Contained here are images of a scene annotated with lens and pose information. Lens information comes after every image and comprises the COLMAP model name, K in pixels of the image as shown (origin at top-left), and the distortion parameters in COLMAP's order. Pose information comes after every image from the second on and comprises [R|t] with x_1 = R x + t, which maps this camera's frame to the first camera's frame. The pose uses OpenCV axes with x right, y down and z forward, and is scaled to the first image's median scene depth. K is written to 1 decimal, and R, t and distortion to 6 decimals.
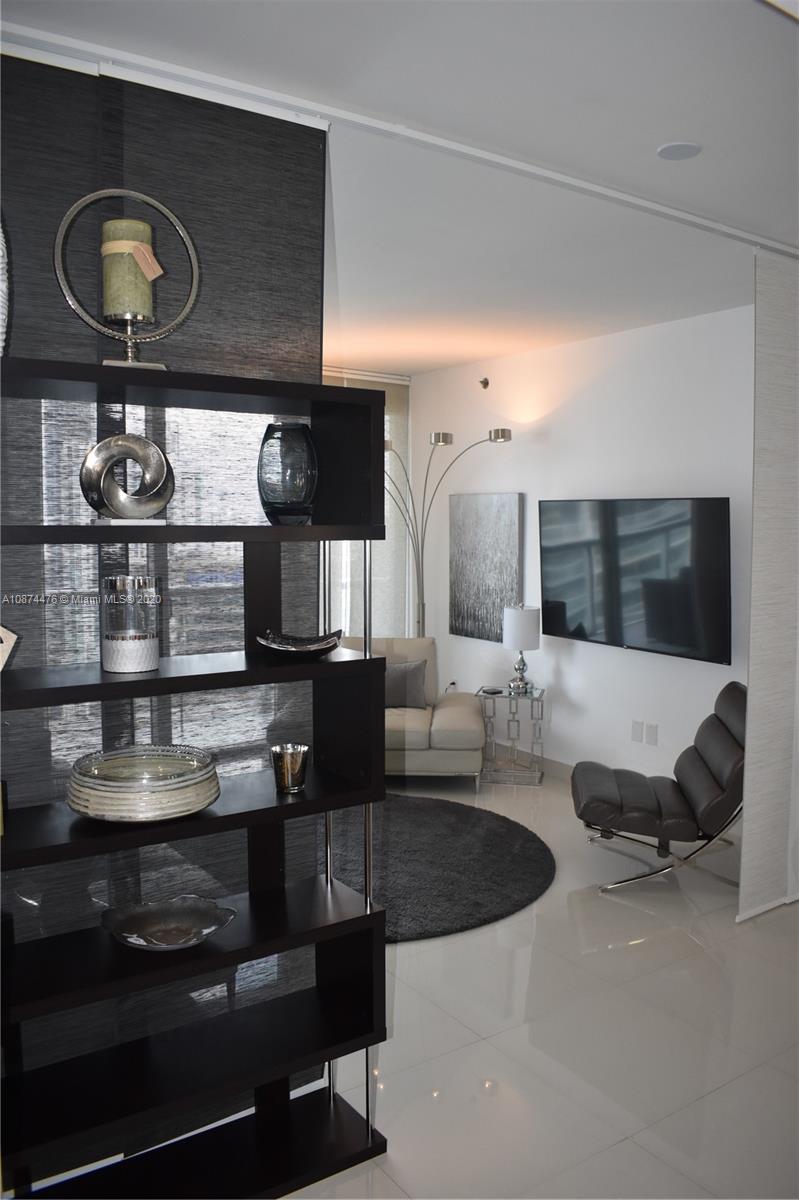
lens RADIAL K [[932.3, 0, 399.6], [0, 932.3, 596.4], [0, 0, 1]] dist [-0.099437, 0.019347]
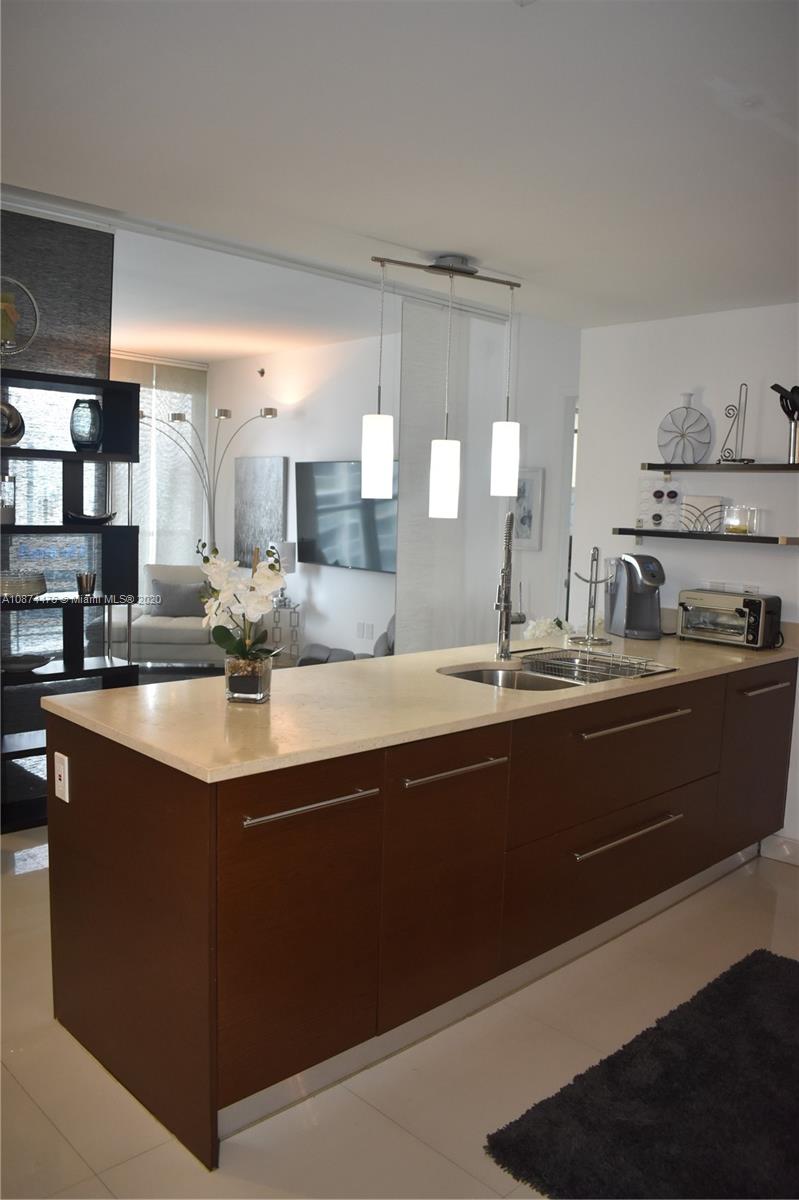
lens RADIAL K [[932.3, 0, 405.2], [0, 932.3, 608.1], [0, 0, 1]] dist [-0.099437, 0.019347]
pose [[0.984502, 0.009902, 0.175096, 0.071482], [-0.015614, 0.999389, 0.031271, 0.062532], [-0.174679, -0.033520, 0.984055, -0.355174]]
